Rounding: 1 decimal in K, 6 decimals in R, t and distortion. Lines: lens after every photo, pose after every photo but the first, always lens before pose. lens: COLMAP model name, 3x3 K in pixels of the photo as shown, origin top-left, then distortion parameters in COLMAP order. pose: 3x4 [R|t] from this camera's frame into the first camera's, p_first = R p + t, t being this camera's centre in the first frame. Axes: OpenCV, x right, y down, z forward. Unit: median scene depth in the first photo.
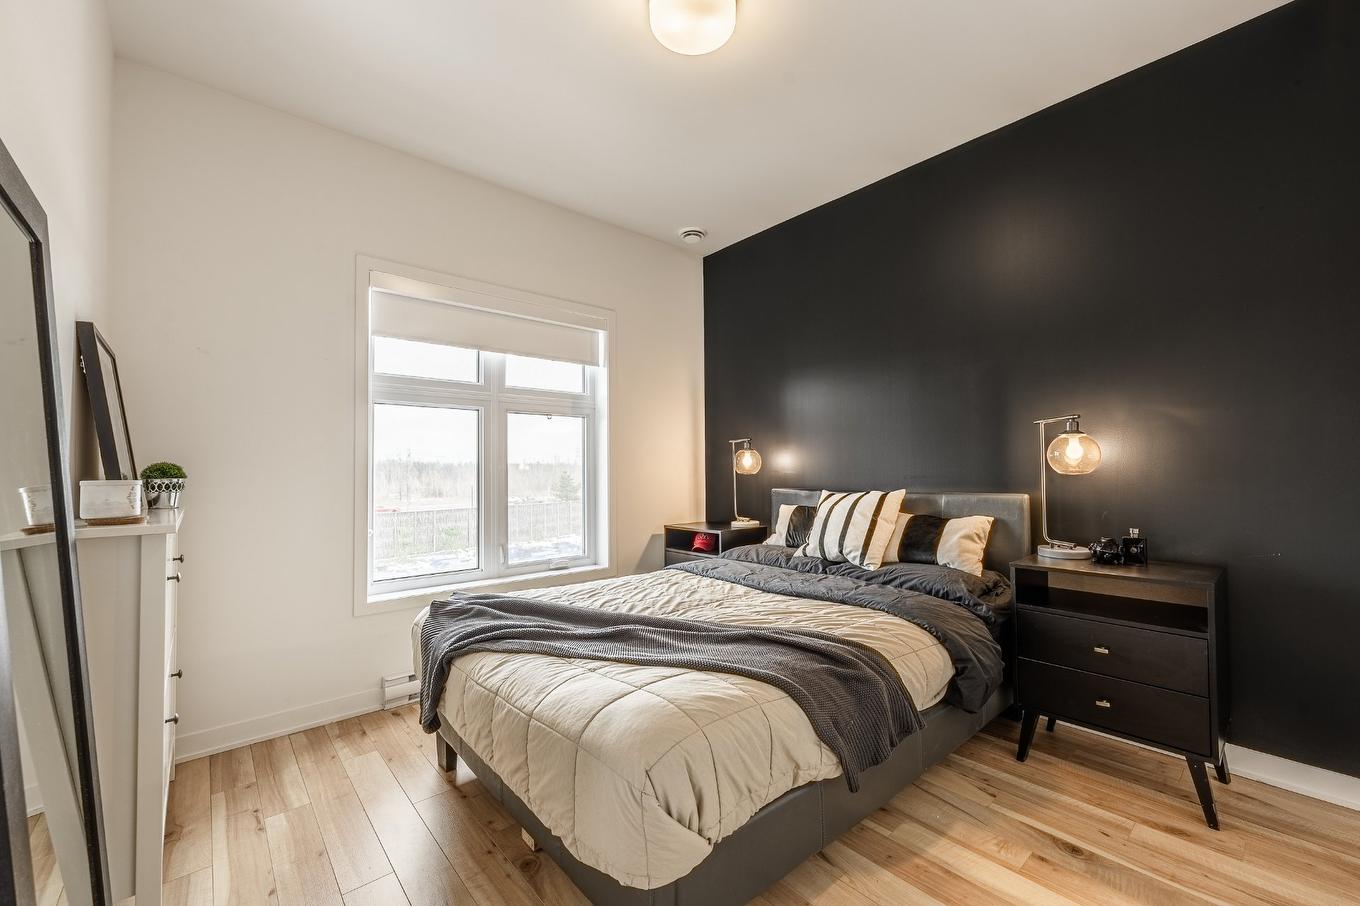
lens RADIAL K [[543.2, 0, 680.4], [0, 543.2, 459.8], [0, 0, 1]] dist [-0.000828, -0.000138]
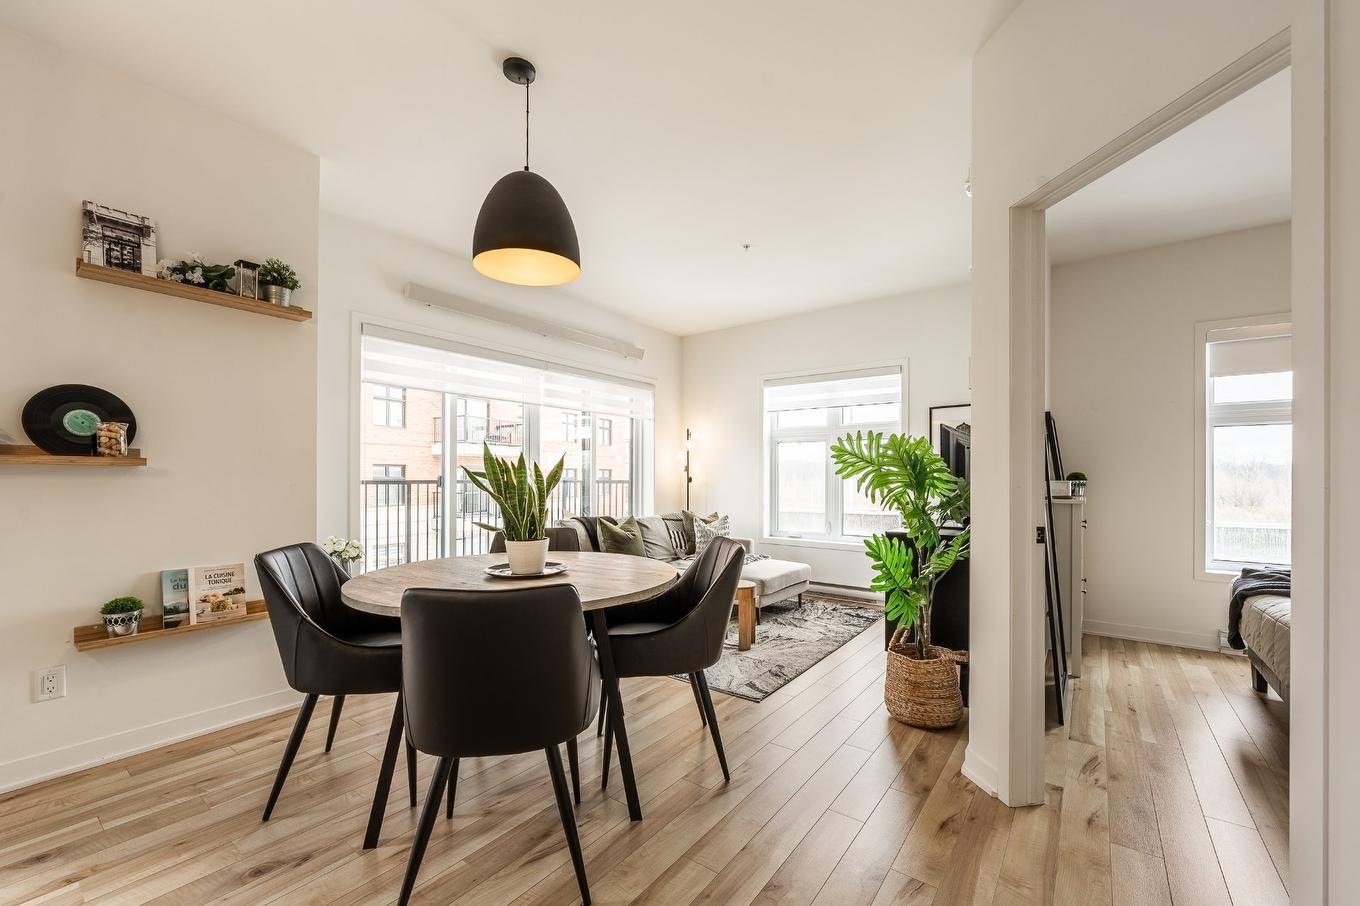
lens RADIAL K [[554.9, 0, 689.2], [0, 554.9, 473.8], [0, 0, 1]] dist [-0.002108, -0.000173]
pose [[0.220916, 0.002086, -0.975291, 0.637695], [0.015861, 0.999858, 0.005731, -0.021188], [0.975164, -0.016735, 0.220851, -0.742914]]
